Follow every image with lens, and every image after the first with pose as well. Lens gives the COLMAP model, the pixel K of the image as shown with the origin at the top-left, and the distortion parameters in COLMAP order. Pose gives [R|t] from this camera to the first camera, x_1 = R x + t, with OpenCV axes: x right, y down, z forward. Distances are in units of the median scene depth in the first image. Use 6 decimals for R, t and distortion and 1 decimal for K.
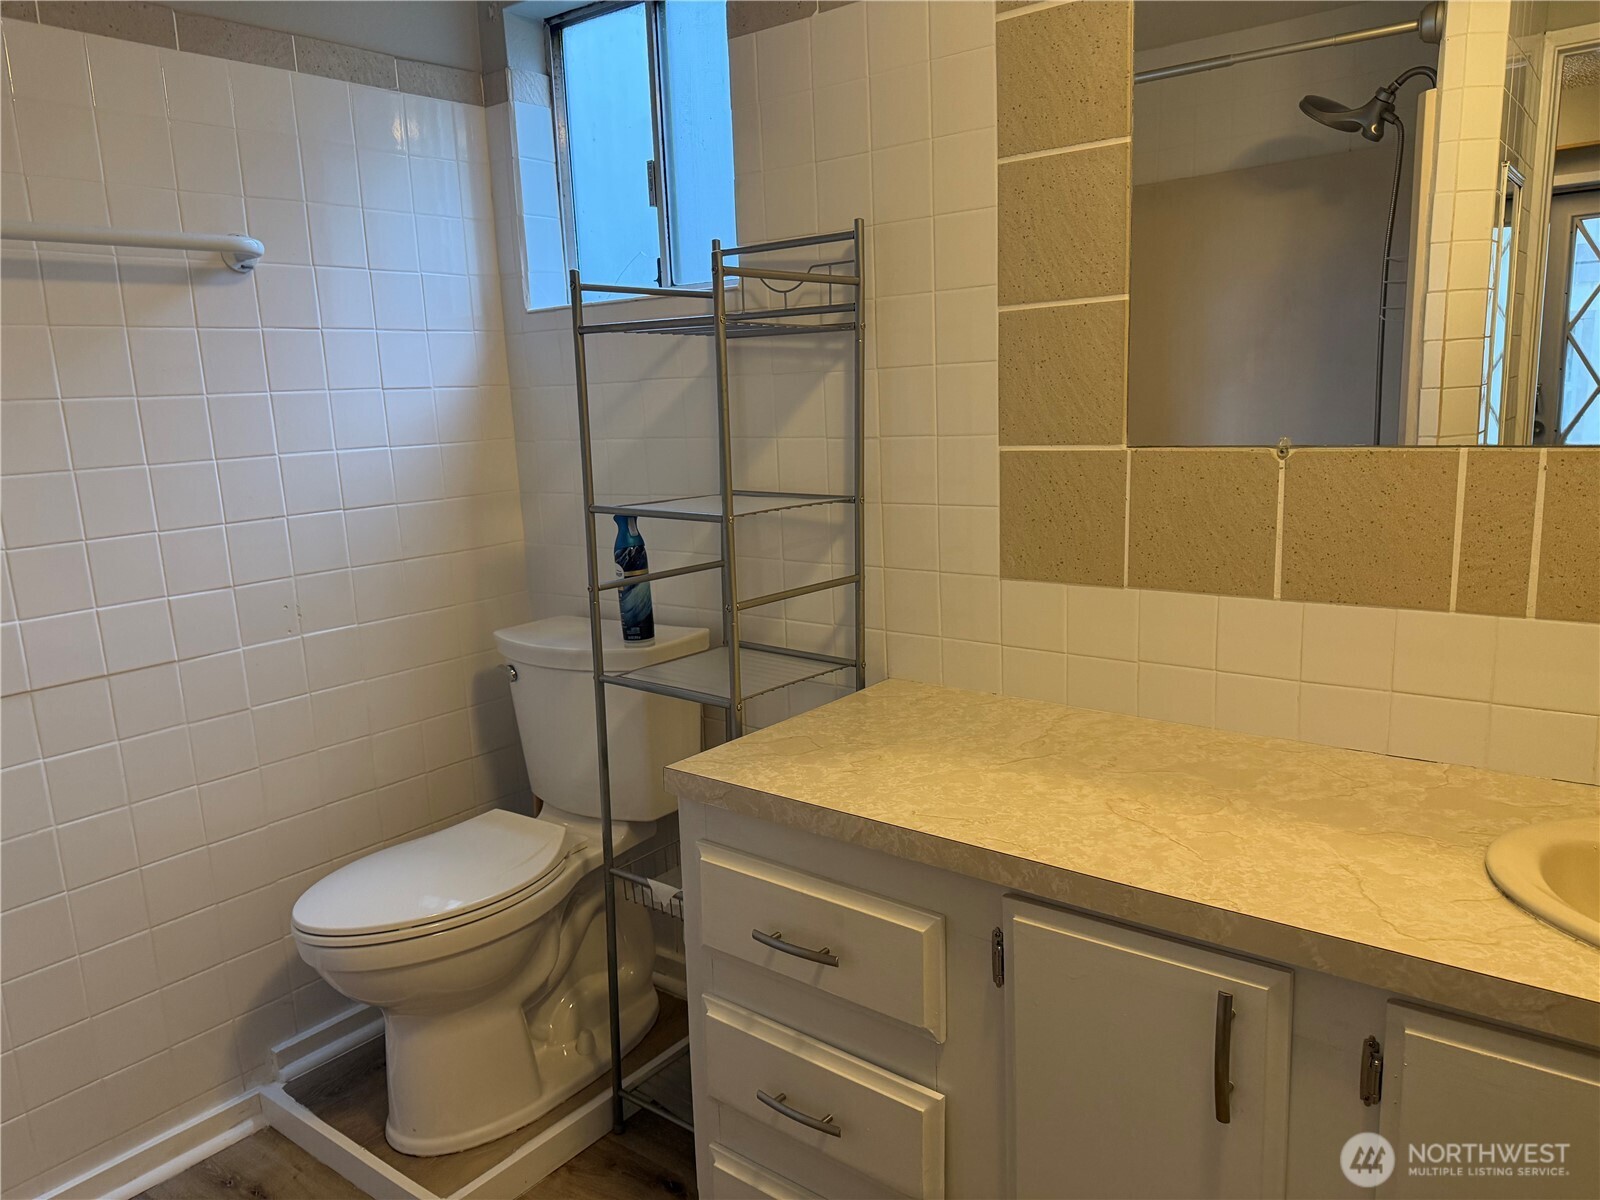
lens RADIAL K [[1145.3, 0, 791.7], [0, 1145.3, 605.2], [0, 0, 1]] dist [0.075593, -0.099041]
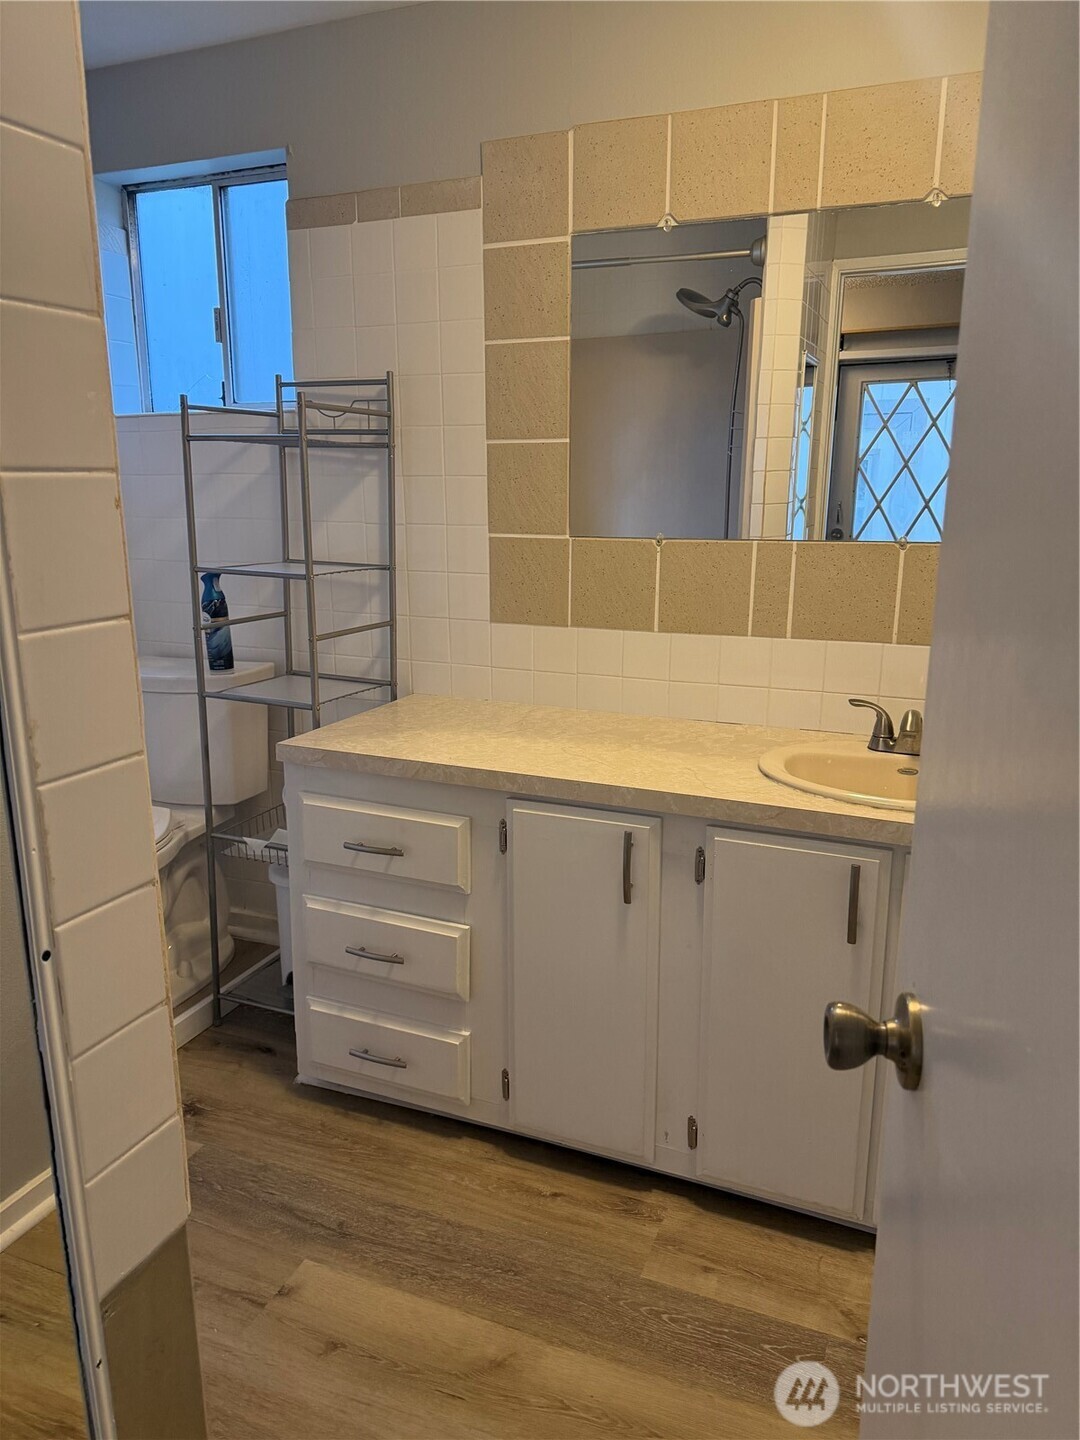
lens RADIAL K [[1030.8, 0, 536.3], [0, 1030.8, 725.7], [0, 0, 1]] dist [0.075593, -0.099041]
pose [[0.963789, -0.020536, 0.265873, -0.112691], [0.009001, 0.998968, 0.044530, 0.048966], [-0.266513, -0.040524, 0.962979, -0.301876]]
